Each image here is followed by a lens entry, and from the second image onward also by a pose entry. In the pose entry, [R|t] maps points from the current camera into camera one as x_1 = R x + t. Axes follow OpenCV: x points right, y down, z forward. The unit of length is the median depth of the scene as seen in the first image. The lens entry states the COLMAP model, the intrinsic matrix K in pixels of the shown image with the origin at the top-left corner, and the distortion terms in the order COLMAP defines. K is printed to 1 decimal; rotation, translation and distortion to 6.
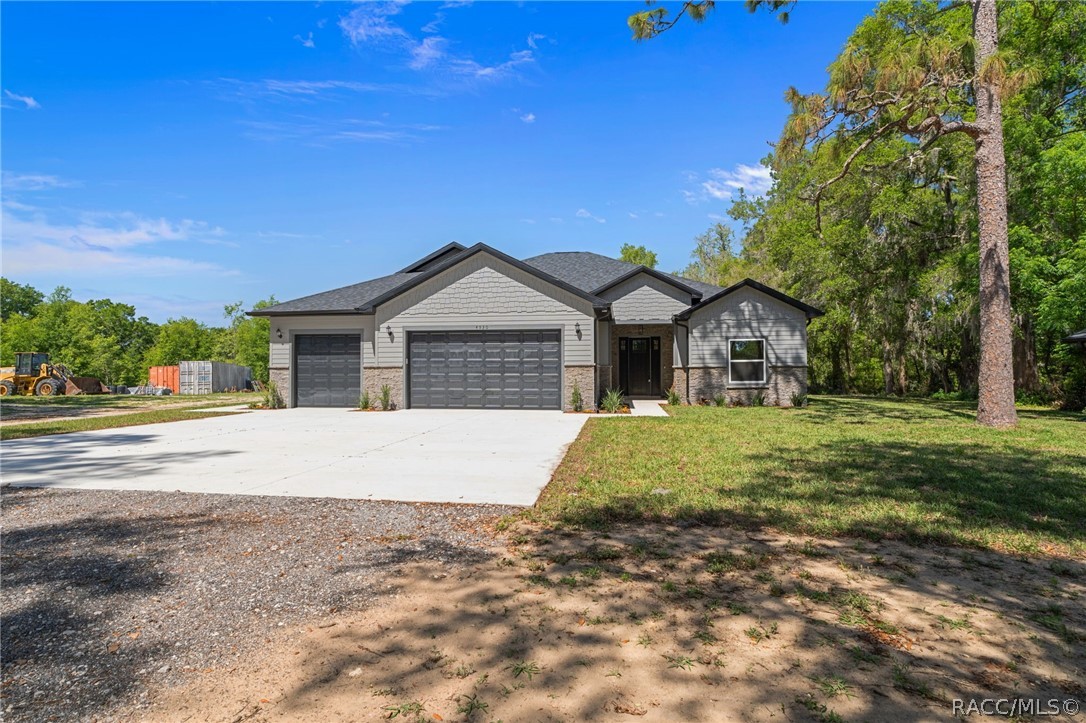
lens RADIAL K [[552.3, 0, 545.9], [0, 552.3, 355.2], [0, 0, 1]] dist [0.000633, 0.000346]
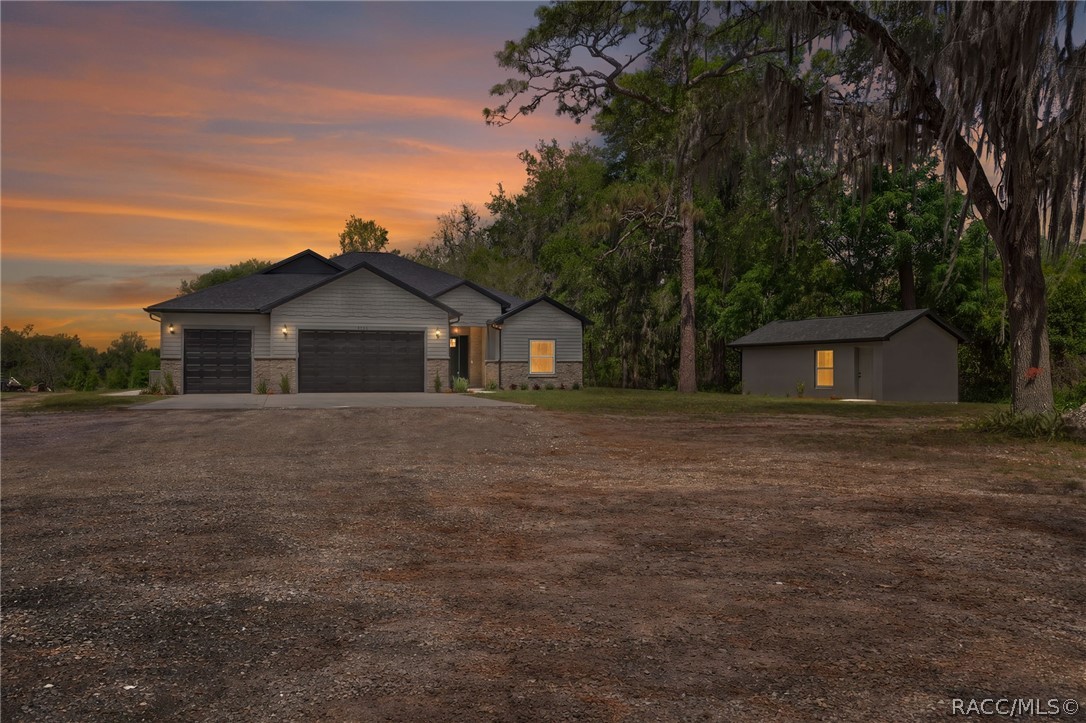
lens RADIAL K [[641.9, 0, 535.4], [0, 641.9, 360.9], [0, 0, 1]] dist [-0.001101, -0.000941]
pose [[0.913386, 0.006701, 0.407039, -0.337904], [-0.013458, 0.999815, 0.013740, -0.000350], [-0.406872, -0.018028, 0.913307, -0.494902]]
